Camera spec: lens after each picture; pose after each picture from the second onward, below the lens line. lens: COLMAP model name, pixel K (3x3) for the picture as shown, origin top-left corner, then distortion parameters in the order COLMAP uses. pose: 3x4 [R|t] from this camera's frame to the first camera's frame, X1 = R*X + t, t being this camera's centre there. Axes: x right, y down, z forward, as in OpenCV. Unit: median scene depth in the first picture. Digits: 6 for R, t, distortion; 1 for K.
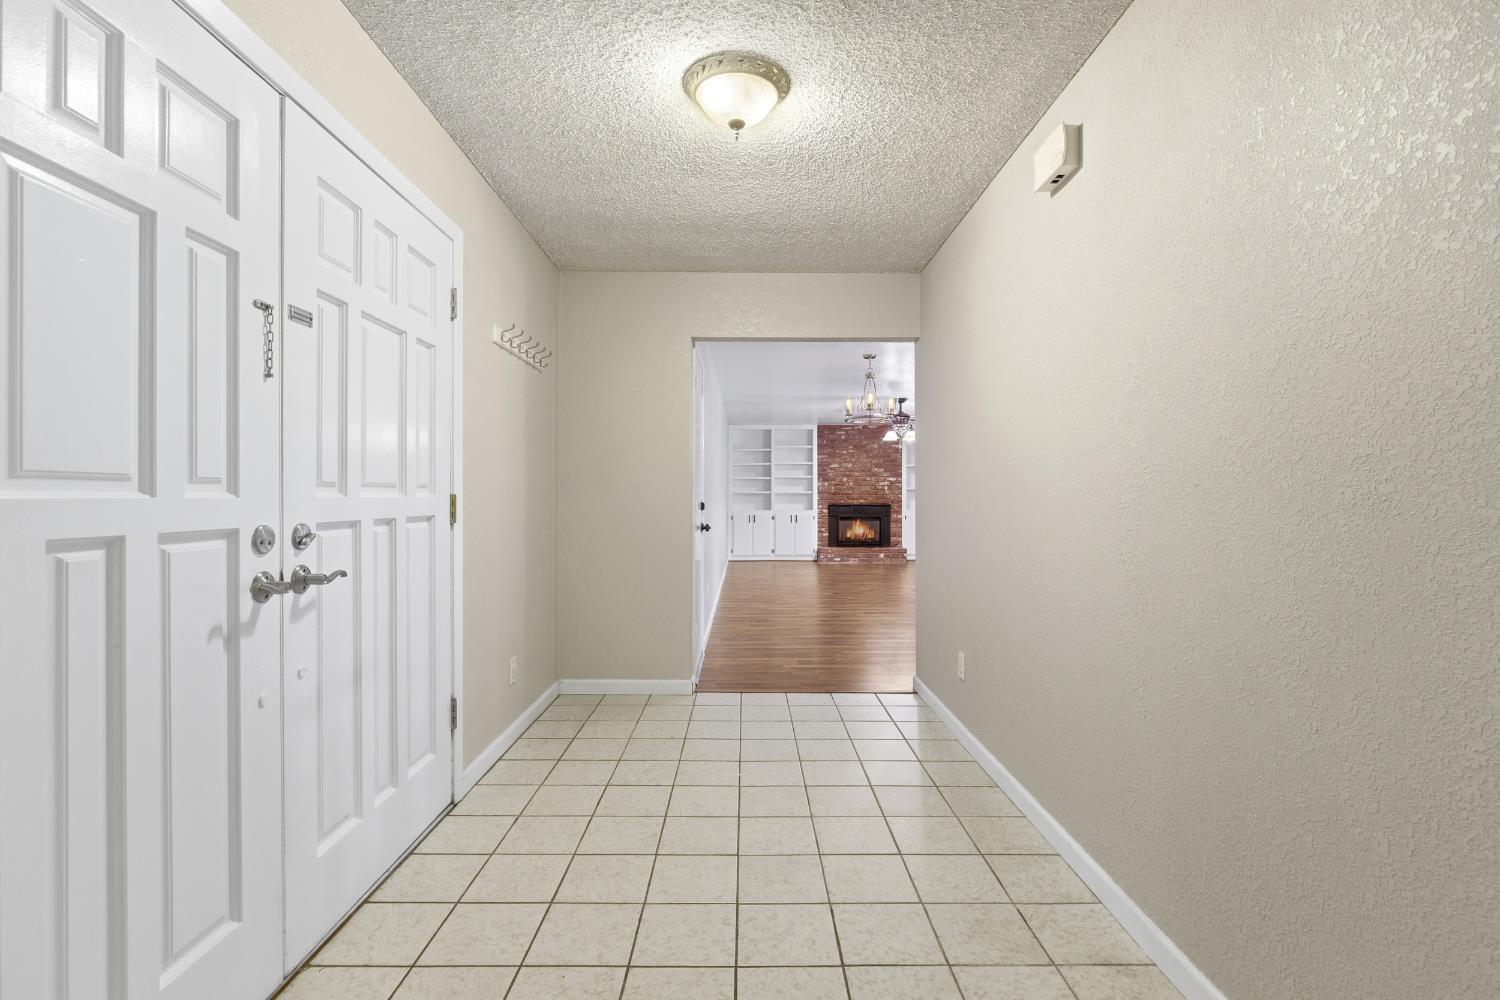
lens RADIAL K [[678.3, 0, 750.5], [0, 678.3, 493.5], [0, 0, 1]] dist [-0.003717, -0.000234]
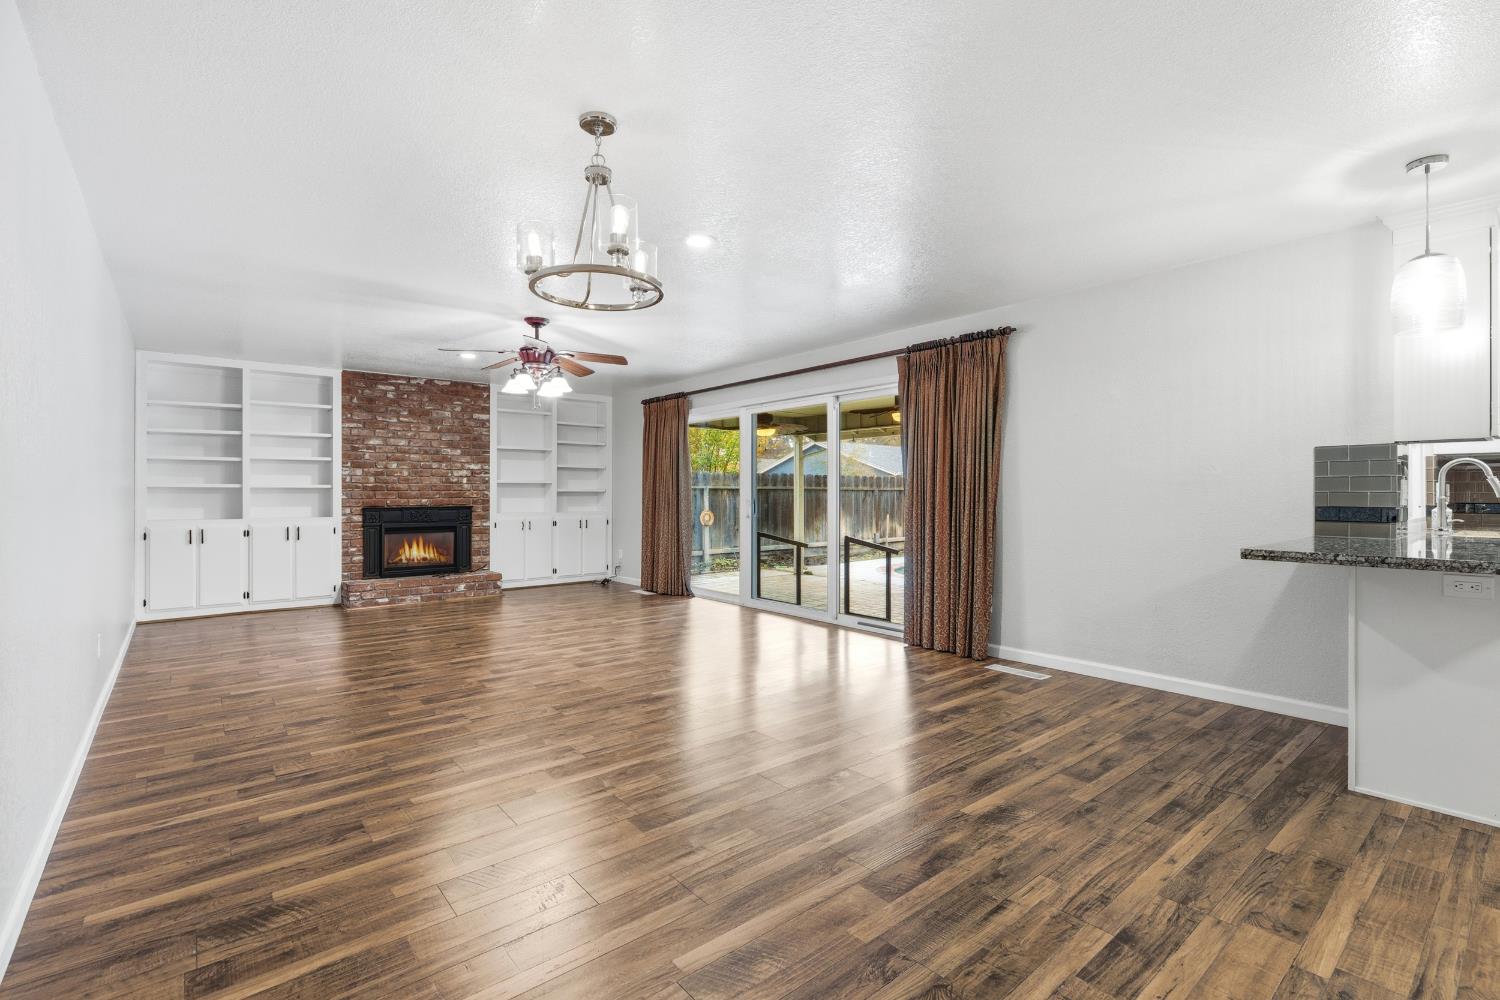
lens RADIAL K [[678.3, 0, 750.5], [0, 678.3, 493.5], [0, 0, 1]] dist [-0.003717, -0.000234]
pose [[0.777496, 0.000774, 0.628887, 0.006486], [-0.000612, 1.000000, -0.000474, 0.004423], [-0.628887, -0.000017, 0.777497, 0.330158]]
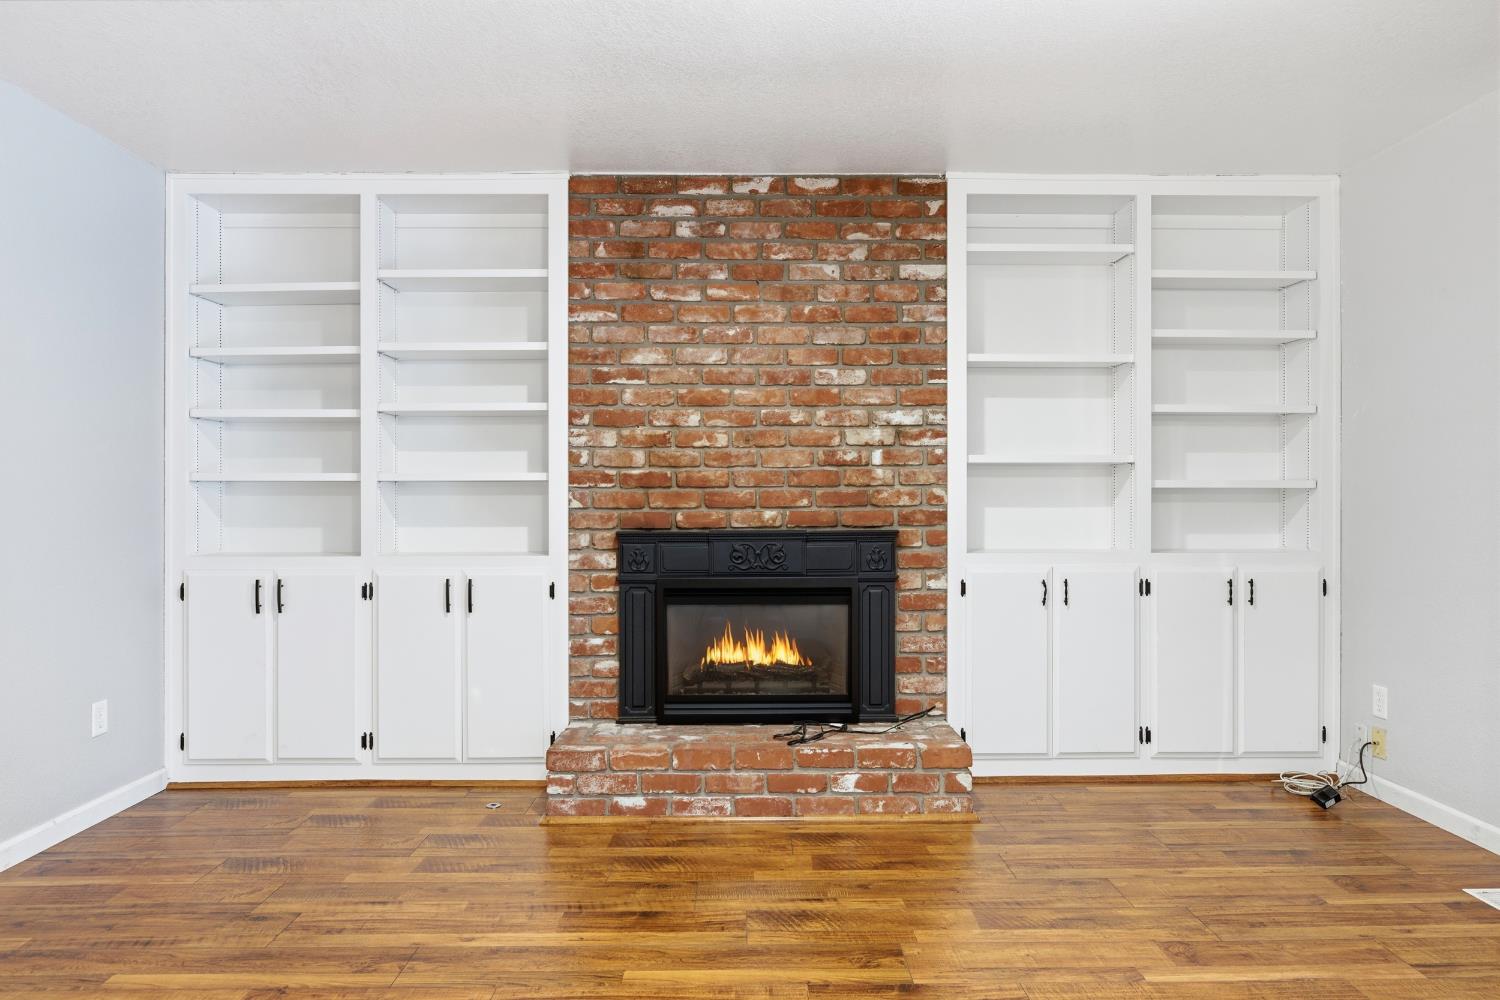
lens RADIAL K [[921.7, 0, 750.0], [0, 921.7, 500.0], [0, 0, 1]] dist [-0.016427, -0.000048]
pose [[0.999997, -0.000548, 0.002329, 0.157552], [0.000548, 1.000000, 0.000040, 0.006166], [-0.002329, -0.000038, 0.999997, 0.696200]]
